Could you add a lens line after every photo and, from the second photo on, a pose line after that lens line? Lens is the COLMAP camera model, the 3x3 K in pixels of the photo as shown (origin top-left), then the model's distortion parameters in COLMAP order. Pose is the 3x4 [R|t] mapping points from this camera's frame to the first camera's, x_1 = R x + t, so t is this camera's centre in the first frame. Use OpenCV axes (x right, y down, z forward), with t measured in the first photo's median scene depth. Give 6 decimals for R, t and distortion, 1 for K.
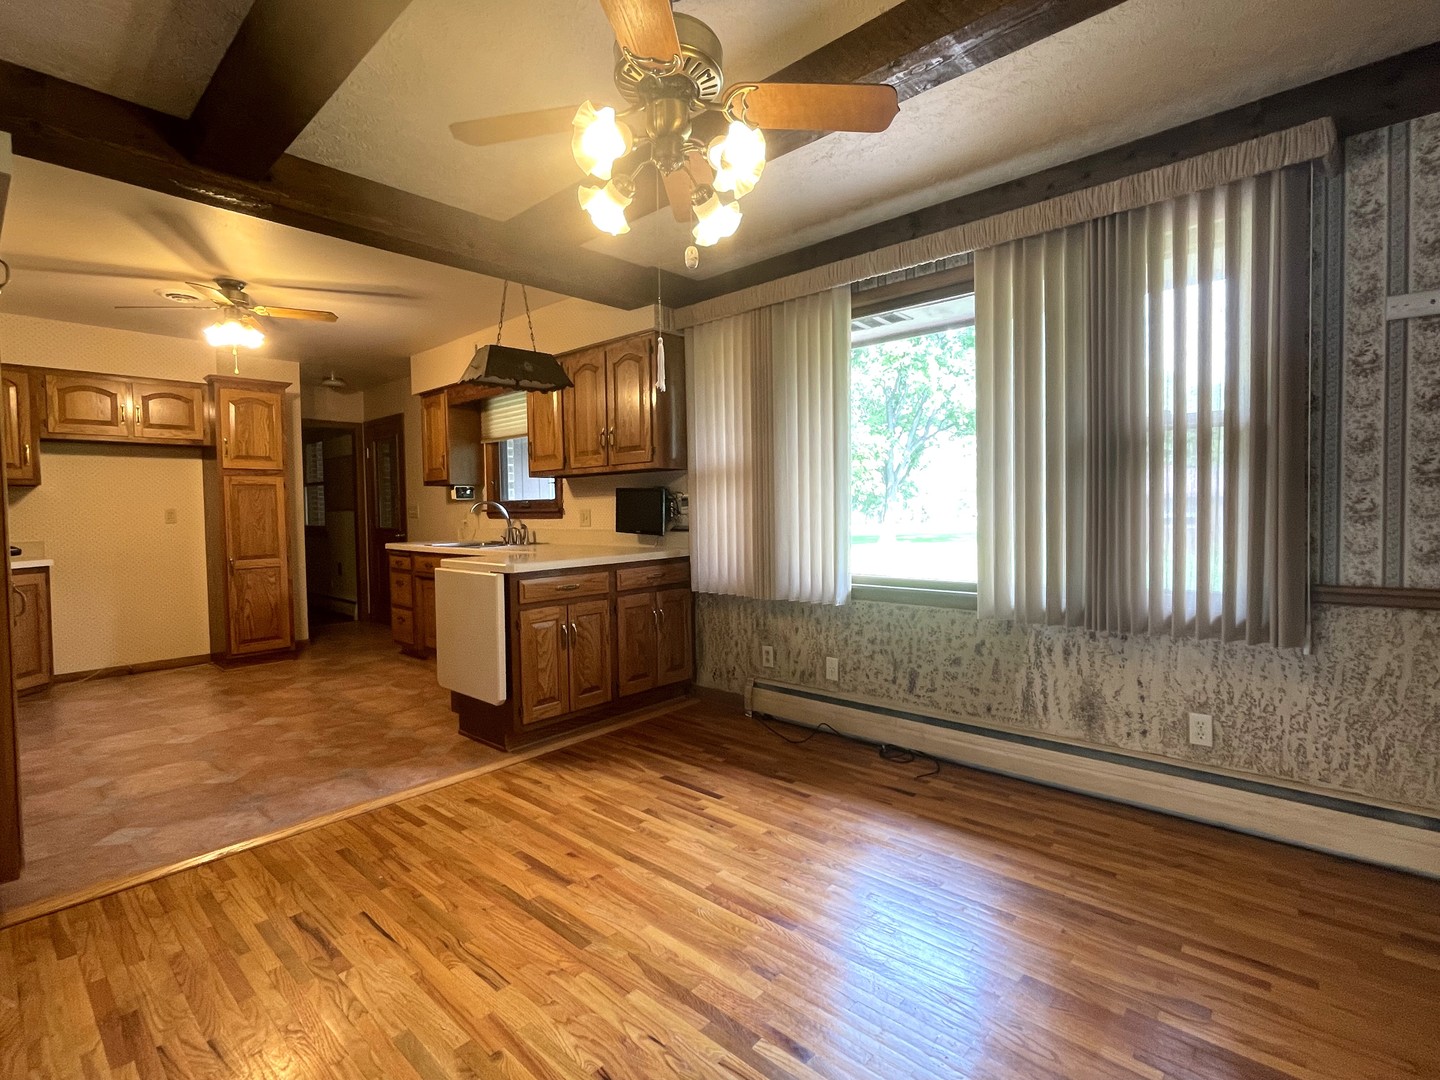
lens RADIAL K [[692.7, 0, 714.5], [0, 692.7, 531.5], [0, 0, 1]] dist [-0.007139, 0.004154]
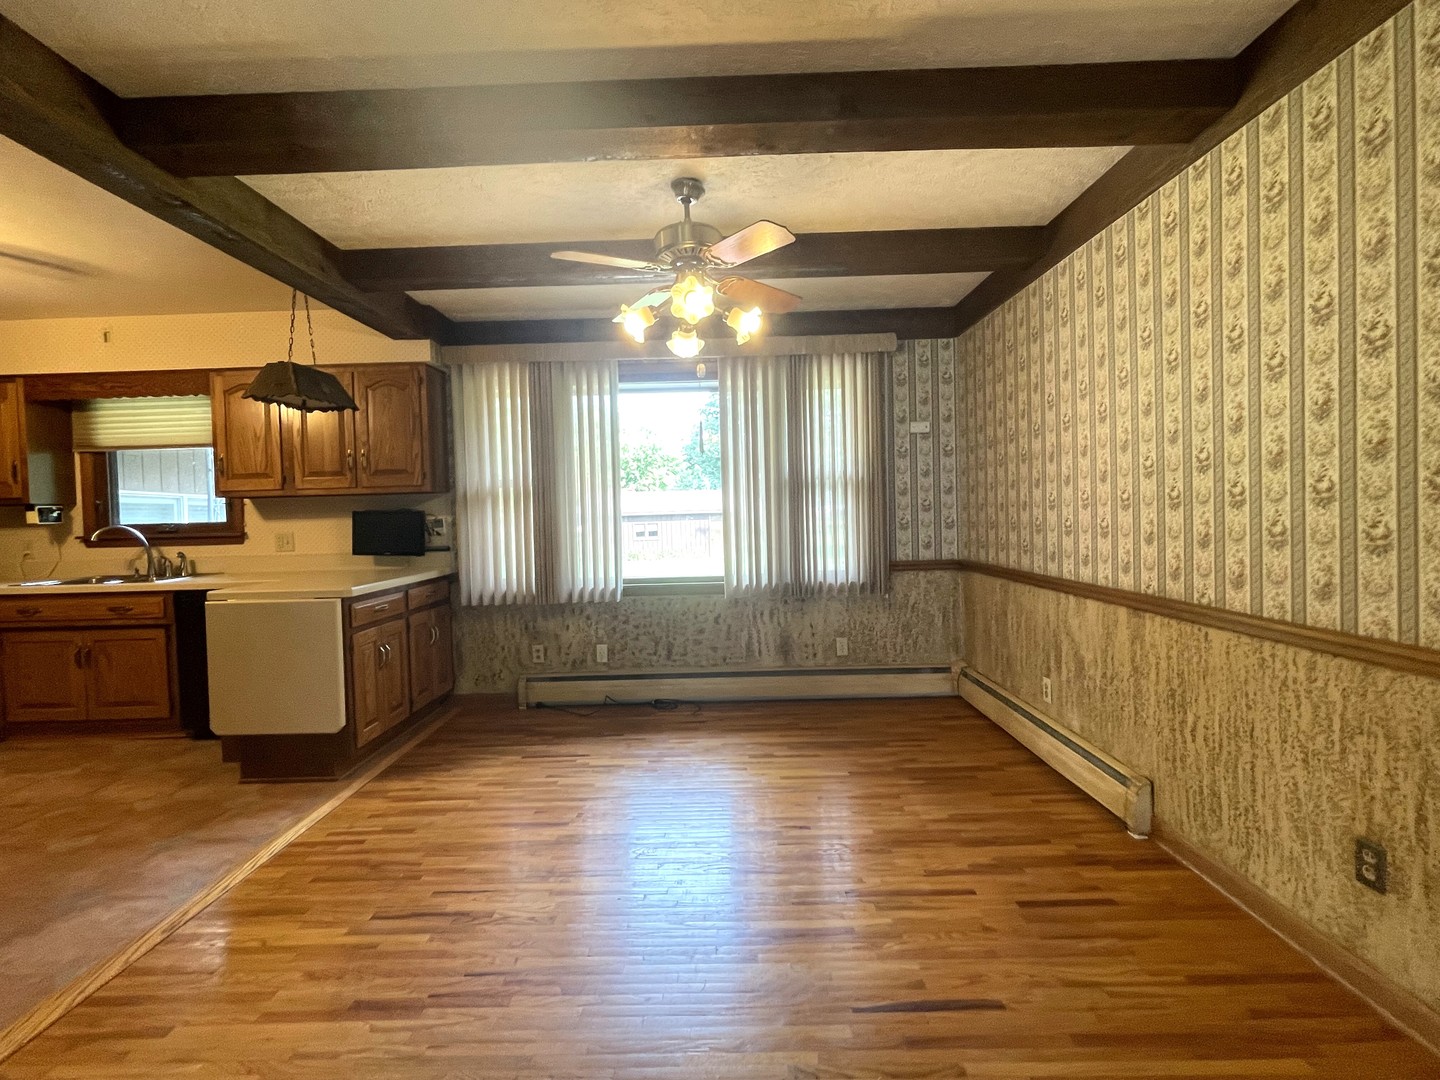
lens RADIAL K [[692.7, 0, 714.5], [0, 692.7, 531.5], [0, 0, 1]] dist [-0.007139, 0.004154]
pose [[0.745270, -0.019540, 0.666476, -0.508495], [0.037072, 0.999239, -0.012159, -0.002145], [-0.665731, 0.033769, 0.745427, -0.090275]]
